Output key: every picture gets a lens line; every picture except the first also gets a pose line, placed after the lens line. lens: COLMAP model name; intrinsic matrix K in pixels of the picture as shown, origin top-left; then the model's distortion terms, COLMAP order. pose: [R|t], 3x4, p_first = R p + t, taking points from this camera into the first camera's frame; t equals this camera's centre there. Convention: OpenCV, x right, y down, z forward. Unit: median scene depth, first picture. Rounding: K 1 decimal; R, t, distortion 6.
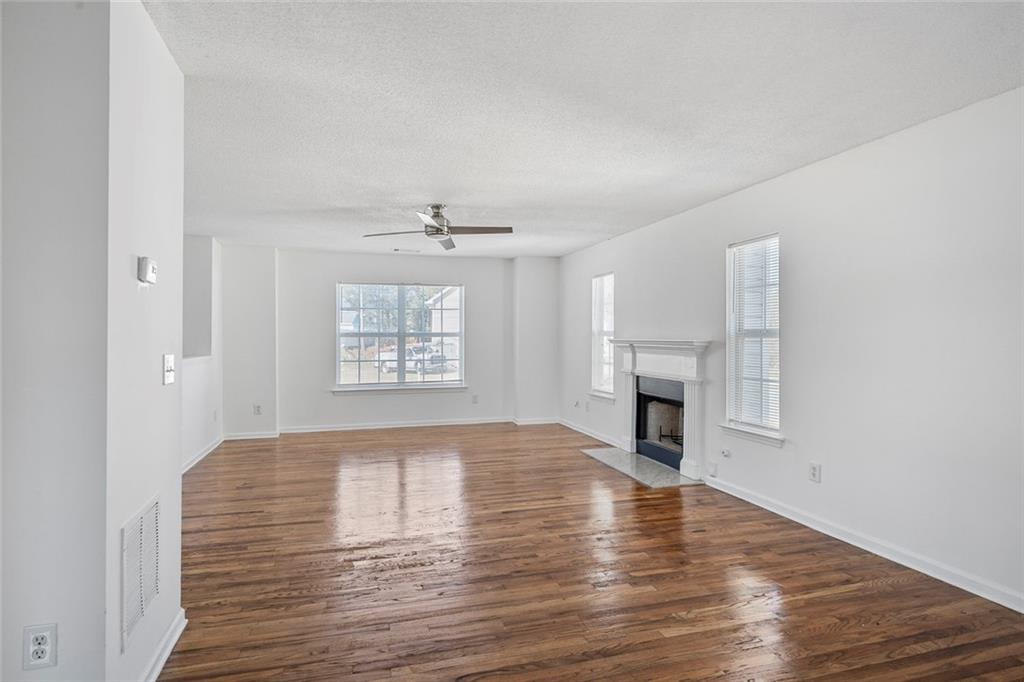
lens RADIAL K [[551.6, 0, 512.0], [0, 551.6, 341.0], [0, 0, 1]] dist [-0.001304, -0.000529]
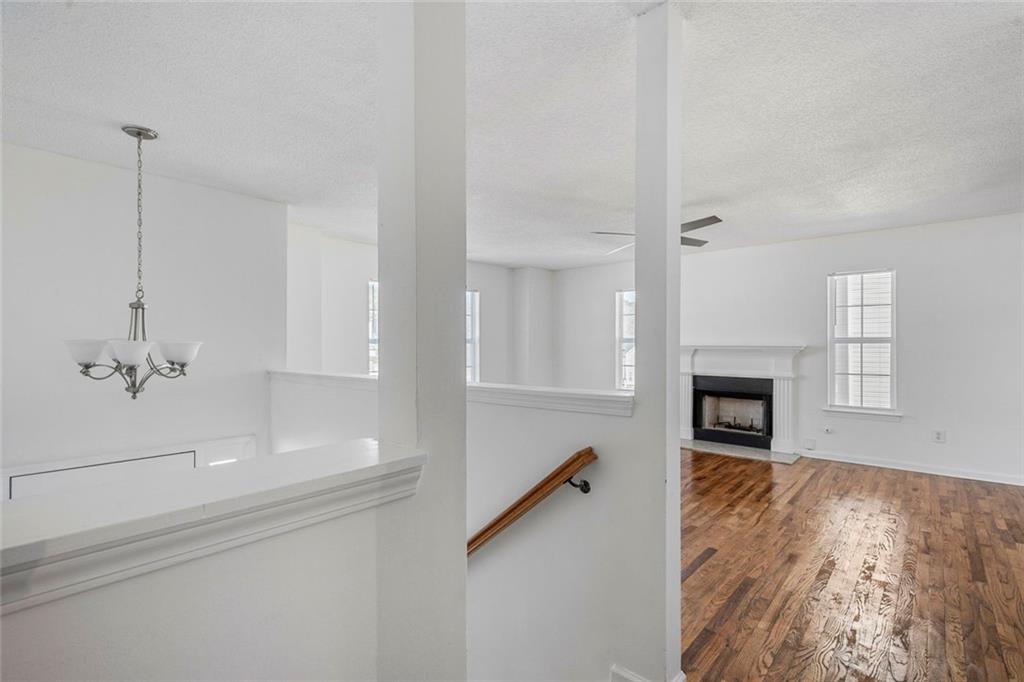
lens RADIAL K [[473.1, 0, 511.7], [0, 473.1, 345.4], [0, 0, 1]] dist [-0.001309, -0.000123]
pose [[0.849133, -0.003223, 0.528170, -0.829485], [0.004528, 0.999989, -0.001178, -0.003666], [-0.528160, 0.003392, 0.849138, 0.419844]]
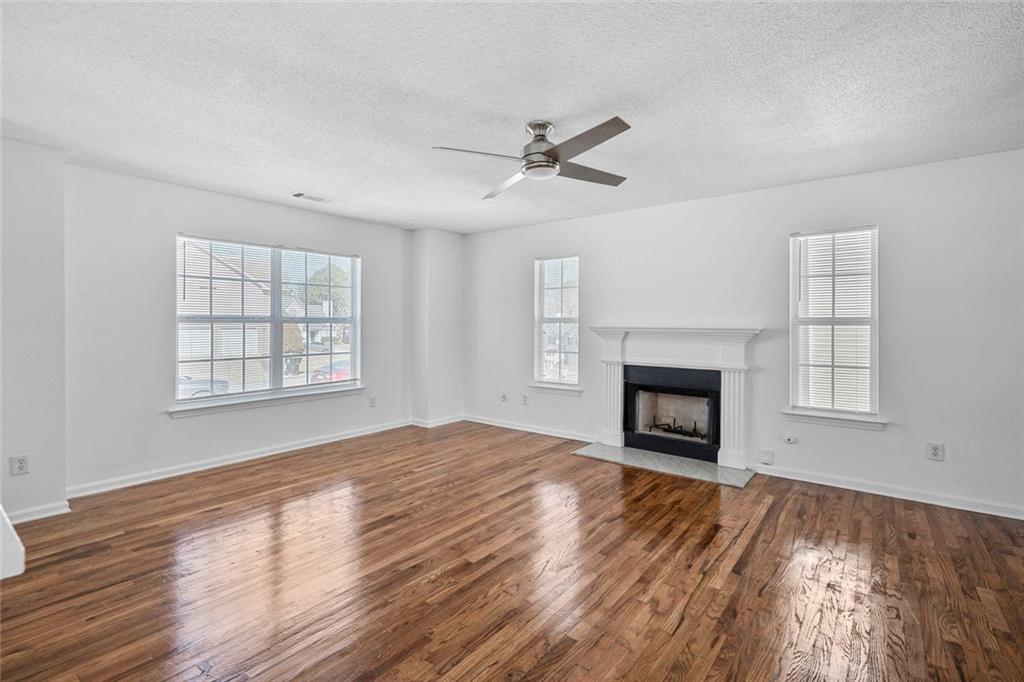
lens RADIAL K [[472.2, 0, 511.3], [0, 472.2, 326.3], [0, 0, 1]] dist [0.001115, 0.000218]
pose [[0.814133, -0.000336, 0.580679, -0.508990], [0.000942, 0.999999, -0.000743, -0.003890], [-0.580678, 0.001152, 0.814132, 0.572027]]
